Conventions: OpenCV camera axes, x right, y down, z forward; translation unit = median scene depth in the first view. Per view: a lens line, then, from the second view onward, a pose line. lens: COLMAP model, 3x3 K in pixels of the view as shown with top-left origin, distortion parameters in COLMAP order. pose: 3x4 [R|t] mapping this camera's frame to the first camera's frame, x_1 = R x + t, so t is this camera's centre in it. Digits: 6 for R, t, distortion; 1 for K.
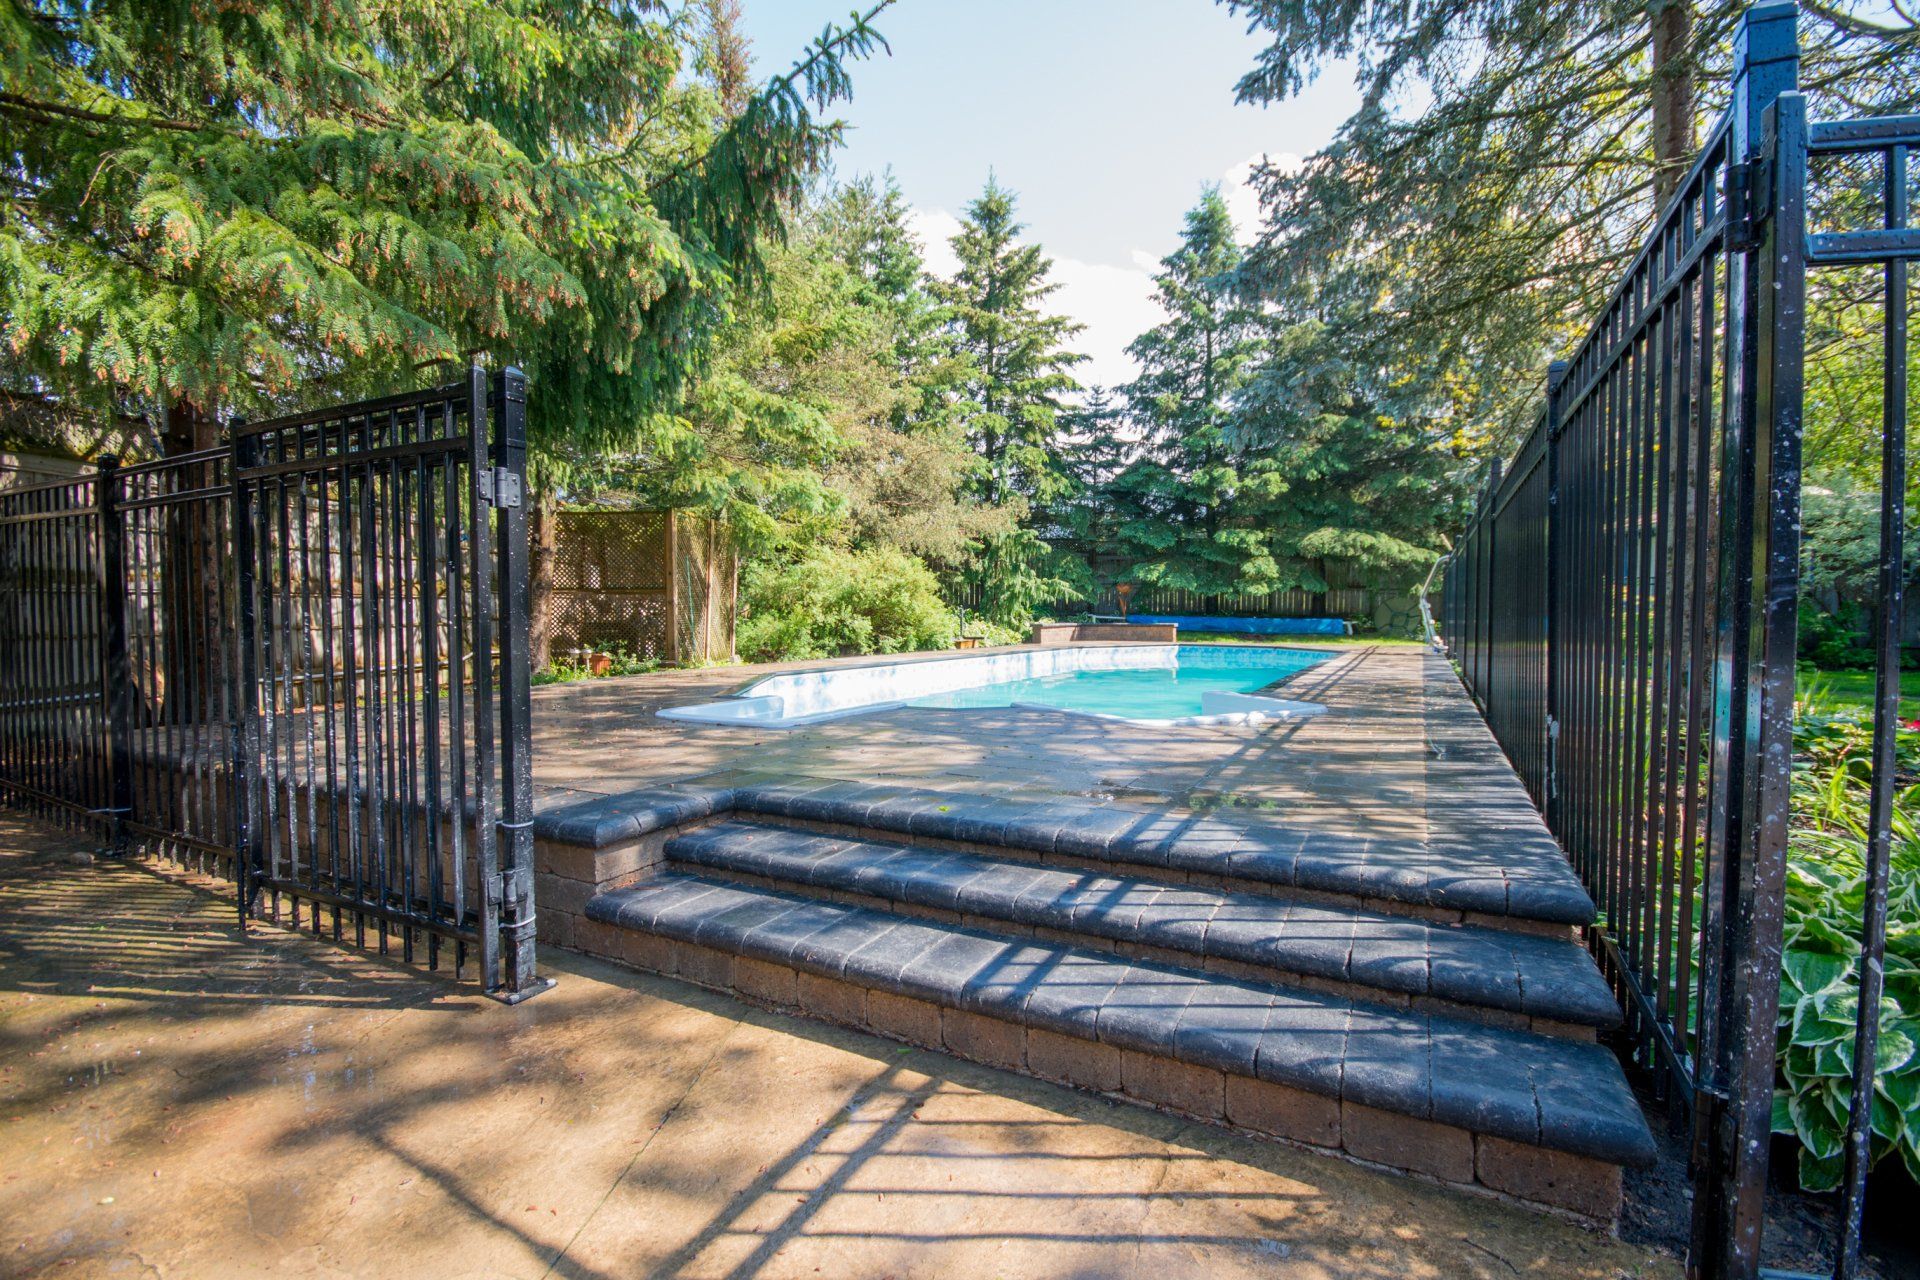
lens RADIAL K [[860.5, 0, 960.8], [0, 860.5, 641.4], [0, 0, 1]] dist [-0.001546, 0.000010]
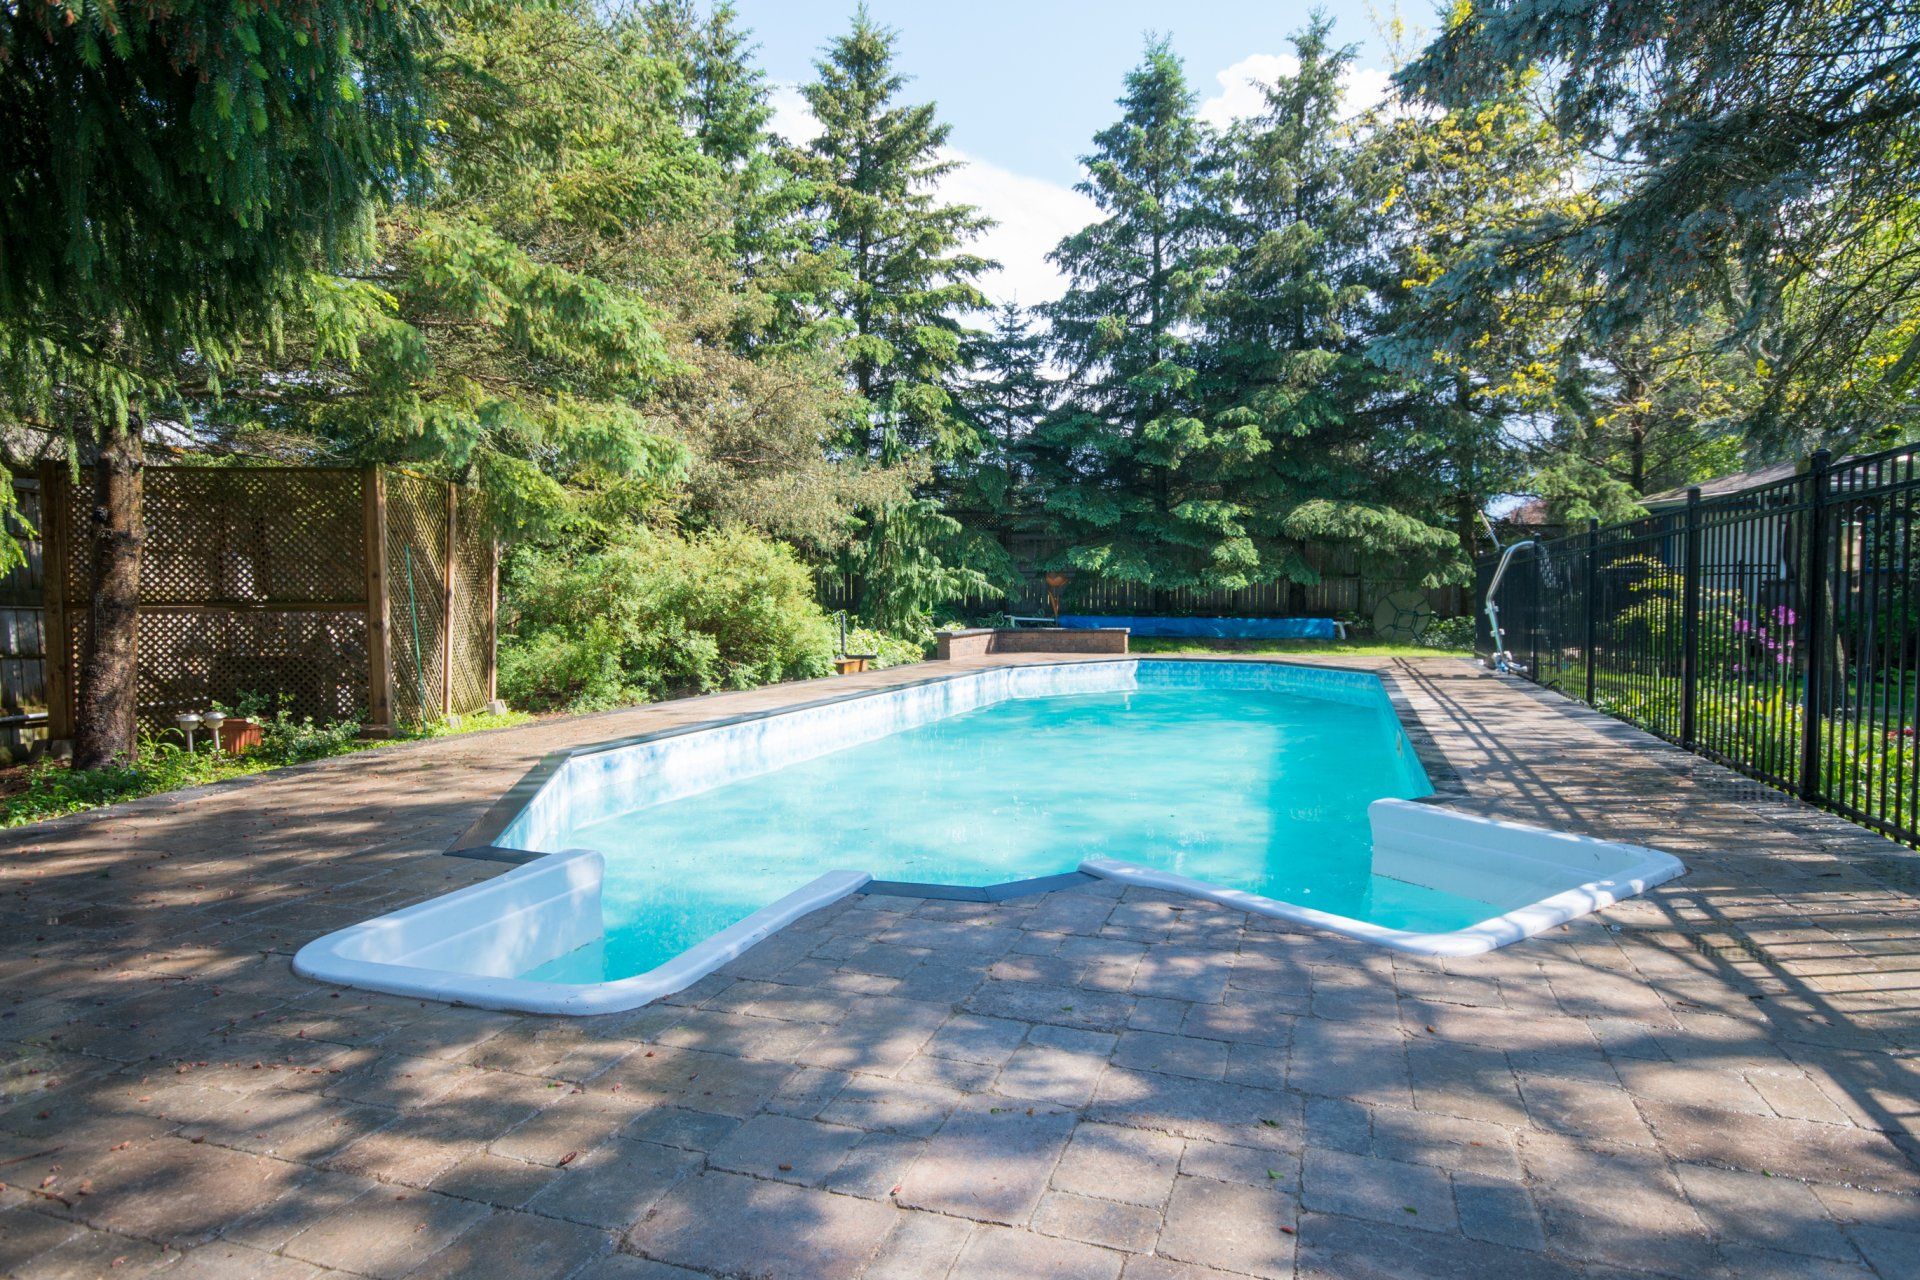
lens RADIAL K [[1055.2, 0, 960.9], [0, 1055.2, 638.9], [0, 0, 1]] dist [0.016616, 0.002853]
pose [[0.987598, -0.013145, 0.156456, -0.033847], [0.011981, 0.999893, 0.008378, -0.021499], [-0.156549, -0.006399, 0.987649, 0.130580]]
